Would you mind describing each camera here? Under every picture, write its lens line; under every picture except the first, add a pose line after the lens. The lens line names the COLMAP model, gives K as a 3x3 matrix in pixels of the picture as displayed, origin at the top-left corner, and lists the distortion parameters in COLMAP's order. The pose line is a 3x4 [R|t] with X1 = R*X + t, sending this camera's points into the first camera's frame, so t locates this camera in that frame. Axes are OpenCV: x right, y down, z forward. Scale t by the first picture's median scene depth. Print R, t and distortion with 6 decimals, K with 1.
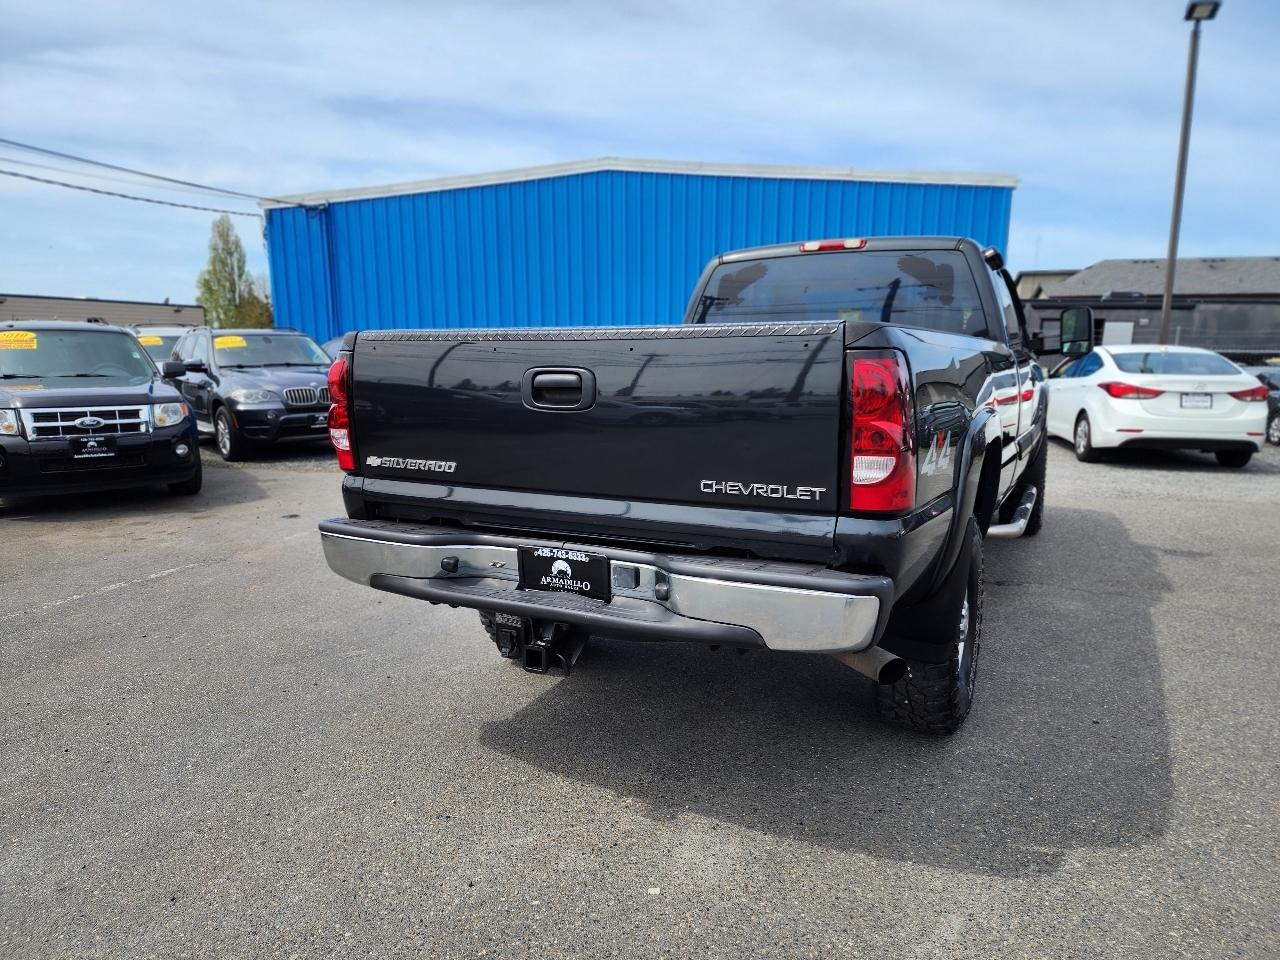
lens RADIAL K [[862.3, 0, 642.4], [0, 862.3, 480.3], [0, 0, 1]] dist [0.089001, -0.075063]
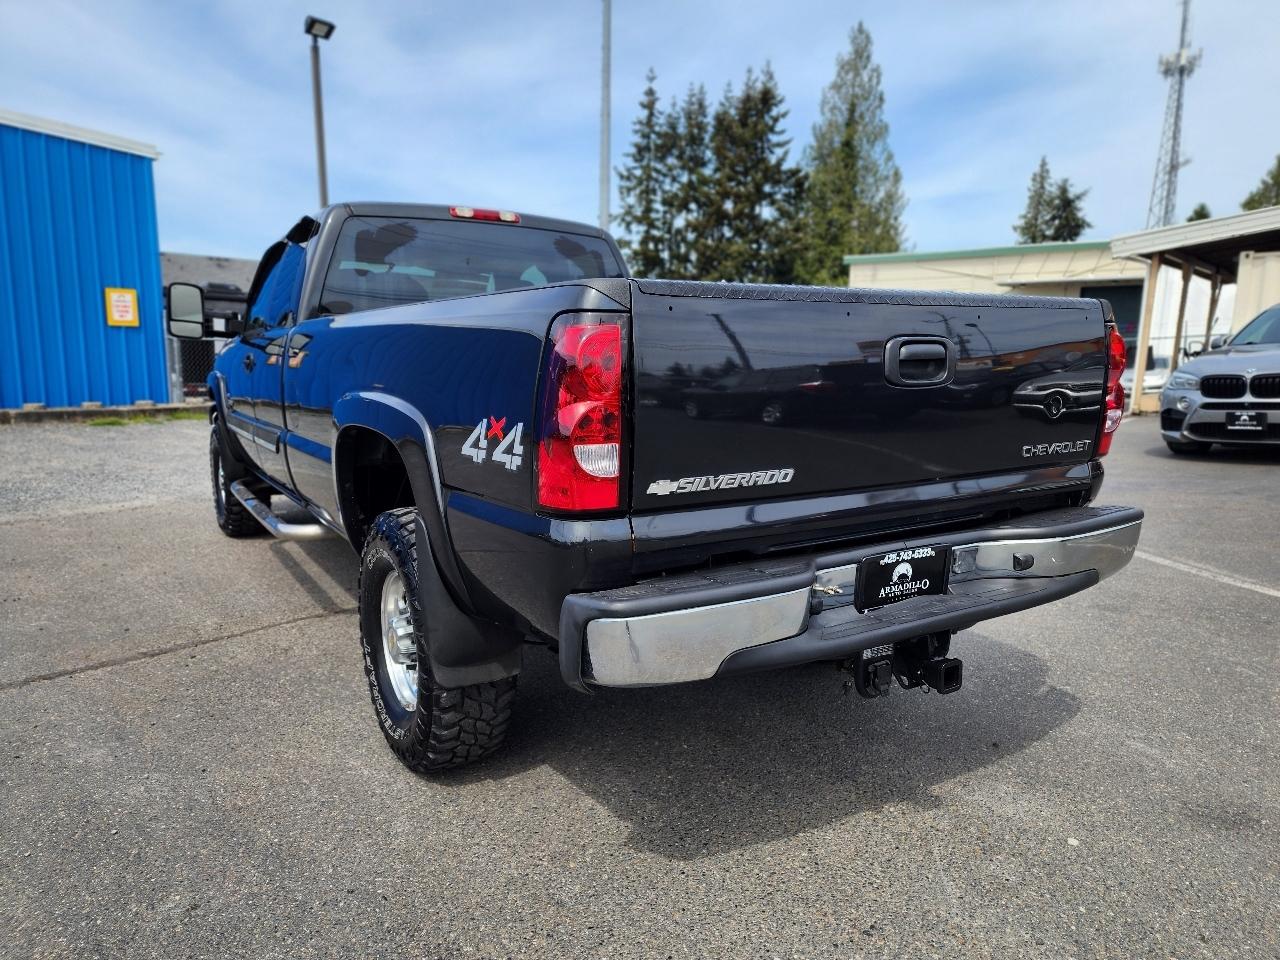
lens RADIAL K [[862.3, 0, 642.4], [0, 862.3, 480.3], [0, 0, 1]] dist [0.089001, -0.075063]
pose [[0.504647, -0.129167, 0.853608, -0.889250], [0.122517, 0.989452, 0.077291, -0.081116], [-0.854588, 0.065577, 0.515149, 0.721098]]
